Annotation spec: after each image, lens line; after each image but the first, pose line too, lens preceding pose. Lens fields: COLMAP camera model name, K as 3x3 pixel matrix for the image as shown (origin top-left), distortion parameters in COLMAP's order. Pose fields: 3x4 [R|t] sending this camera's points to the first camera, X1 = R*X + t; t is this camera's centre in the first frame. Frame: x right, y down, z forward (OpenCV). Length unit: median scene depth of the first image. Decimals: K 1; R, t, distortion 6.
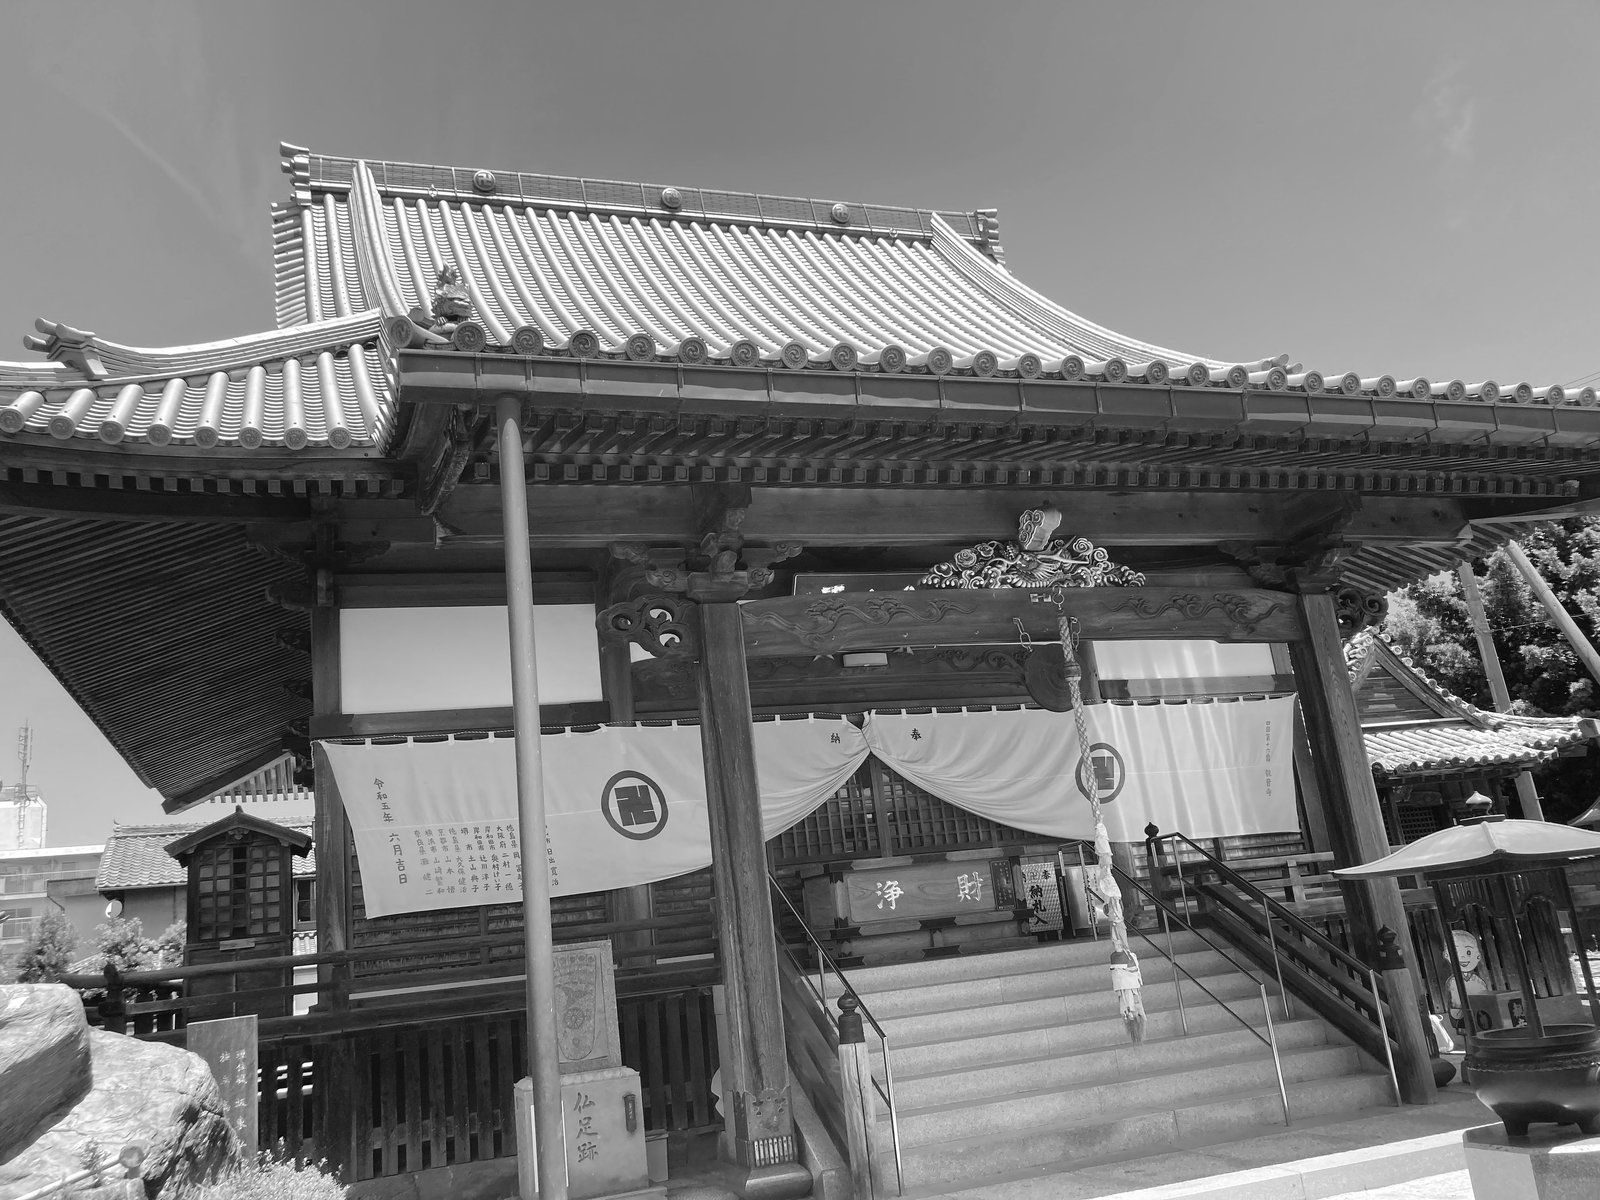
lens RADIAL K [[1293.4, 0, 800.1], [0, 1293.4, 591.9], [0, 0, 1]] dist [0.046741, -0.075856]
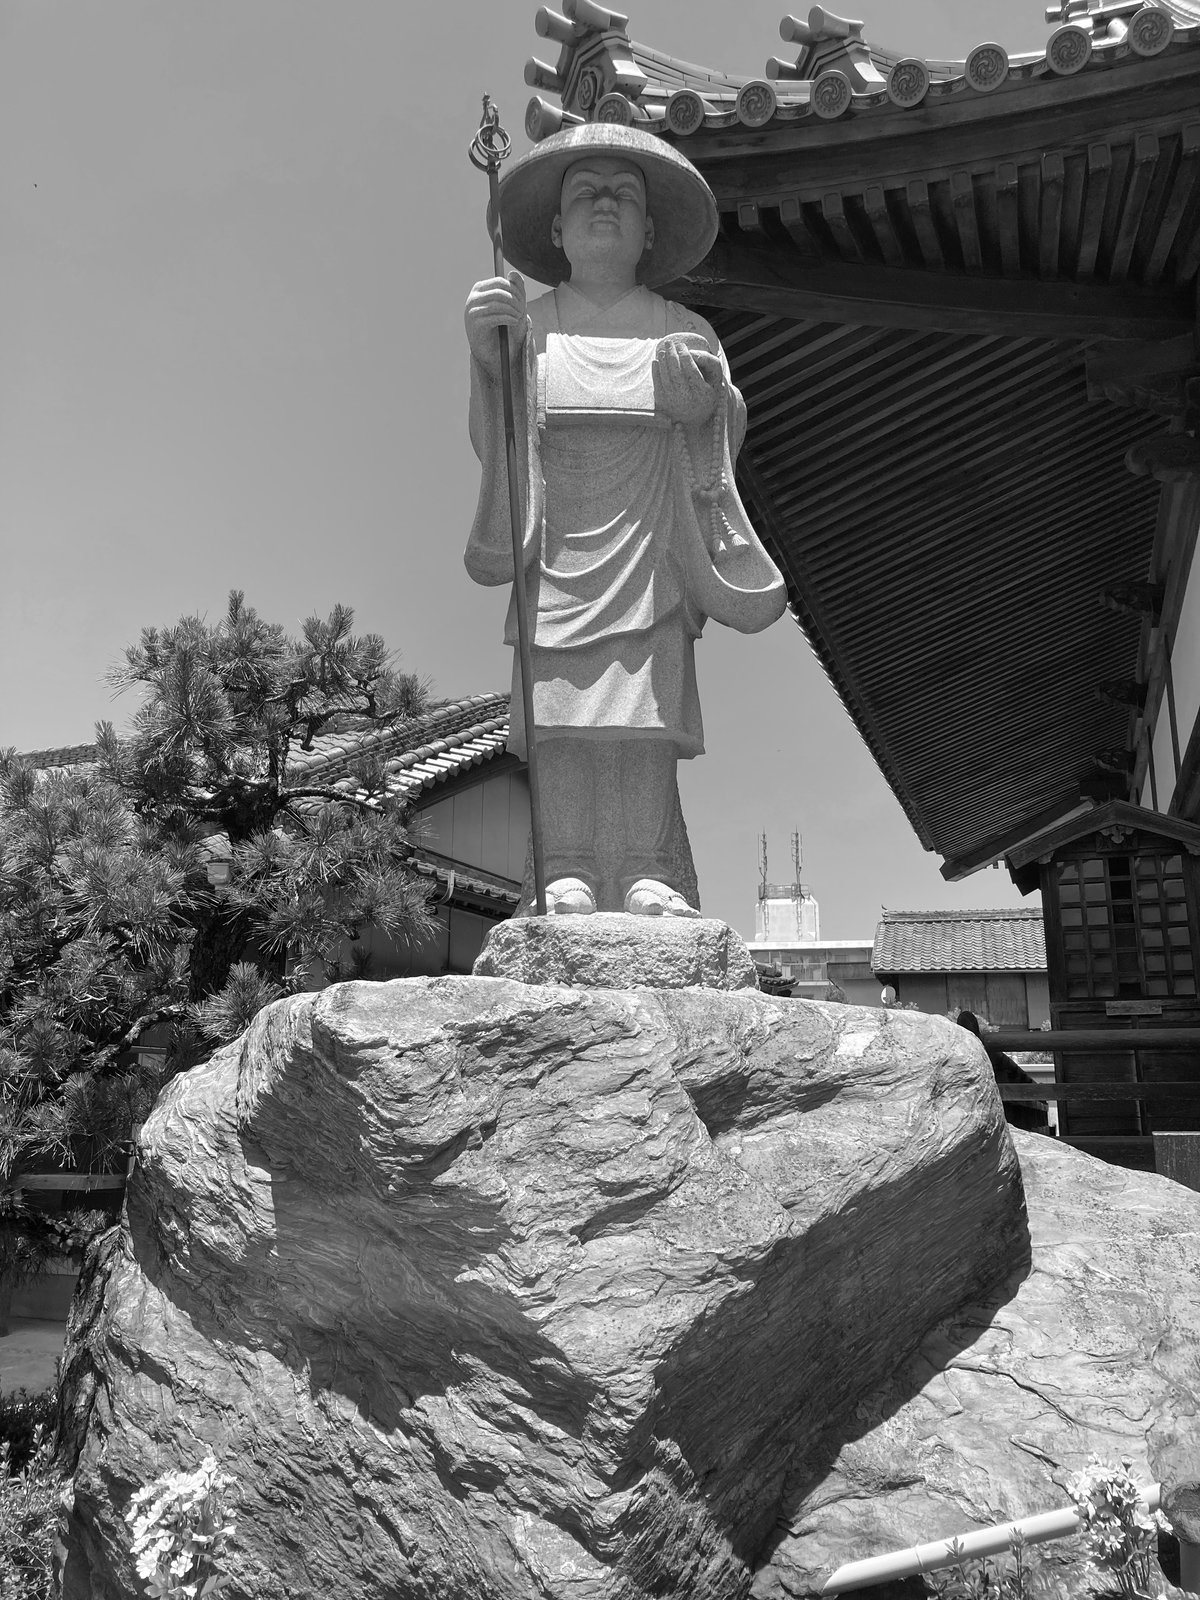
lens RADIAL K [[1333.6, 0, 600.0], [0, 1333.6, 800.0], [0, 0, 1]] dist [0.029098, -0.007425]
pose [[0.777724, -0.032451, -0.627768, -0.367826], [0.080901, 0.995529, 0.048764, 0.196456], [0.623378, -0.088712, 0.776872, 0.580251]]
